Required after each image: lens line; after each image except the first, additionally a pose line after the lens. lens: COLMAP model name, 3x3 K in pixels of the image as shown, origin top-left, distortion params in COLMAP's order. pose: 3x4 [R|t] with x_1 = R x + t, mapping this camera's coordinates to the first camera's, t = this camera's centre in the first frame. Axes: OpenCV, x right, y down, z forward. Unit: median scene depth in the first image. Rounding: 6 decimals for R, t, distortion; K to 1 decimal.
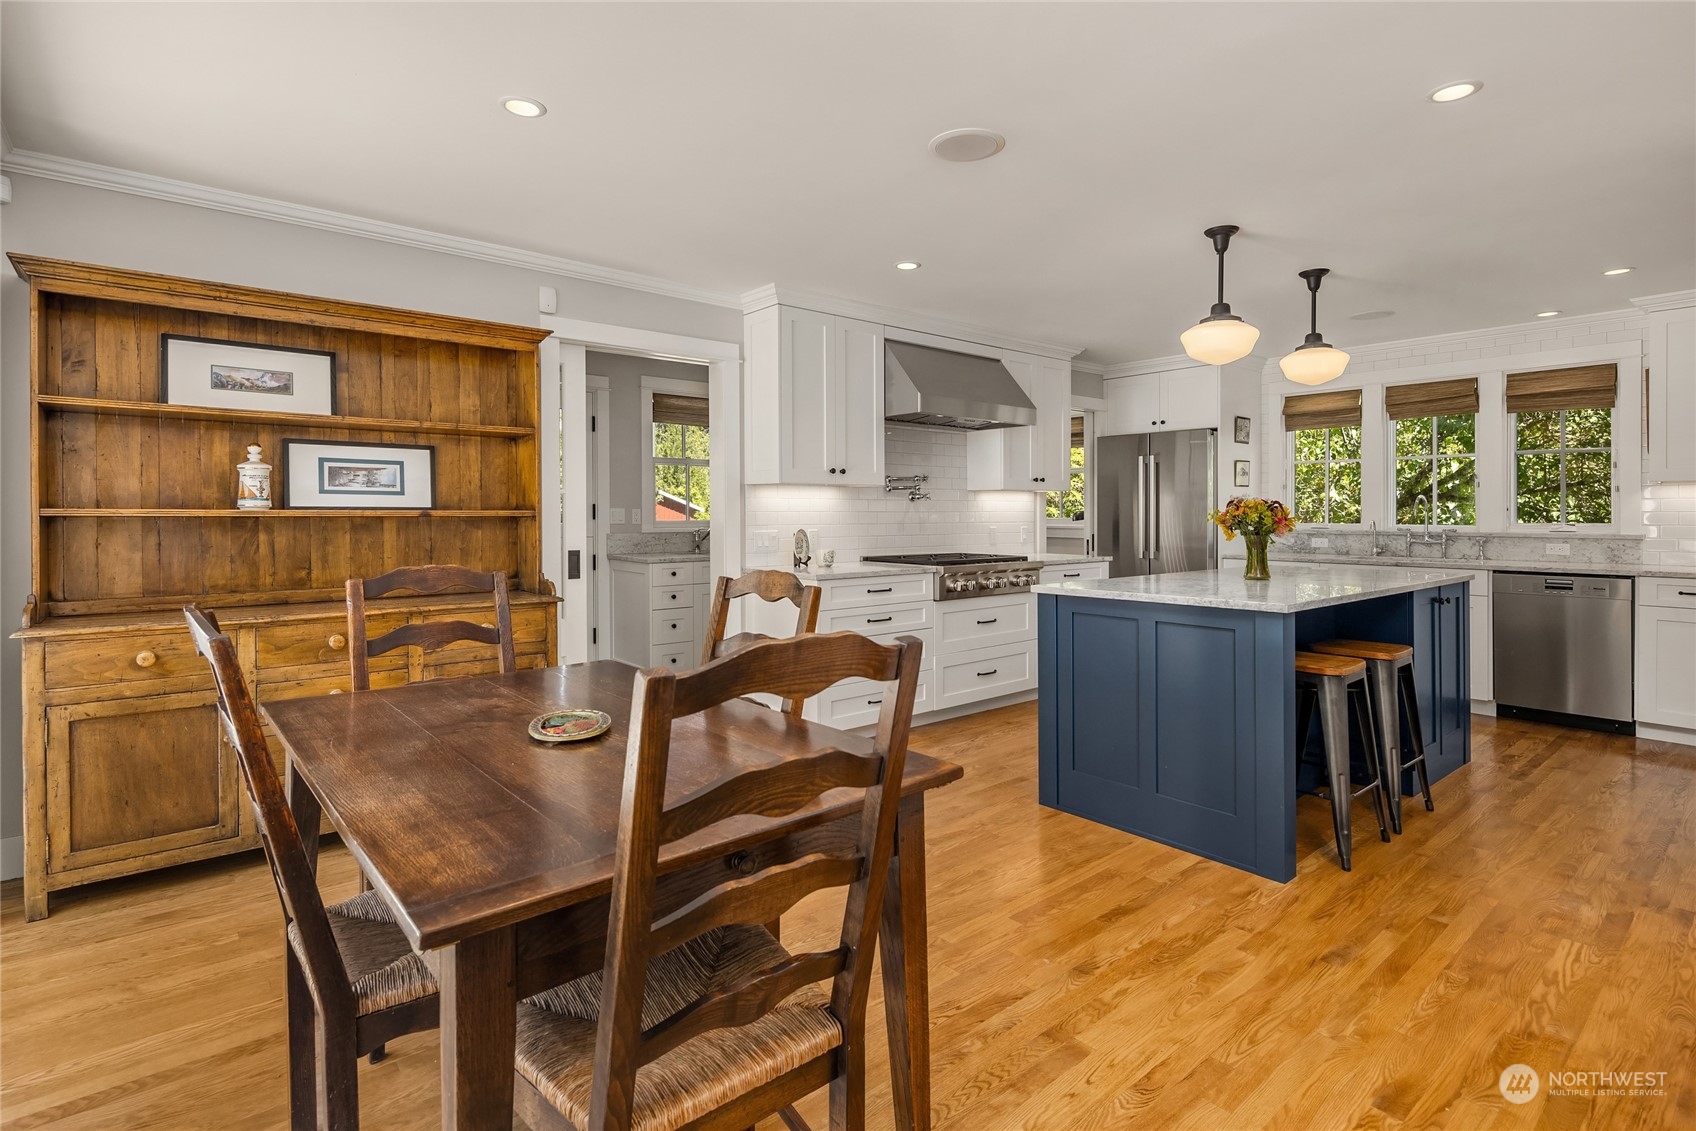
lens RADIAL K [[826.8, 0, 848.1], [0, 826.8, 516.8], [0, 0, 1]] dist [0.003928, 0.000814]
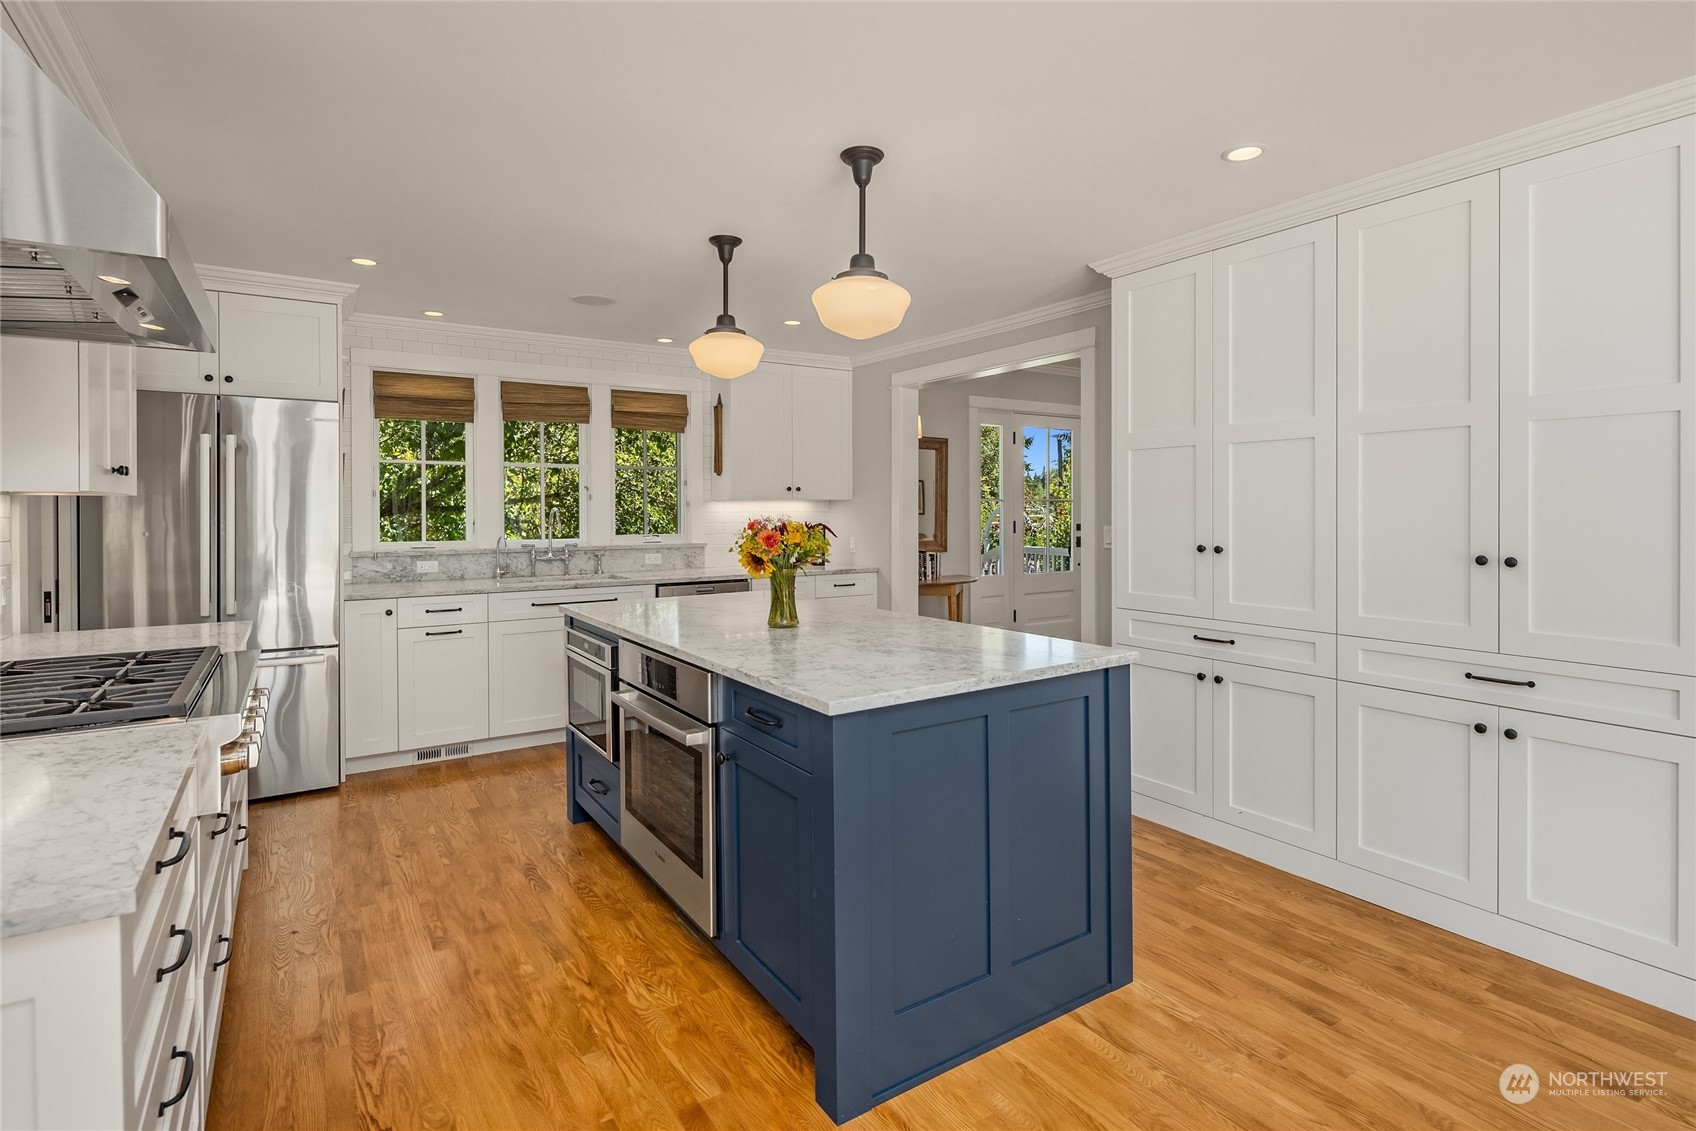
lens RADIAL K [[826.8, 0, 848.1], [0, 826.8, 516.8], [0, 0, 1]] dist [0.003928, 0.000814]
pose [[0.125316, -0.009974, 0.992067, -0.188124], [0.008166, 0.999926, 0.009022, -0.024157], [-0.992083, 0.006971, 0.125388, 0.634498]]
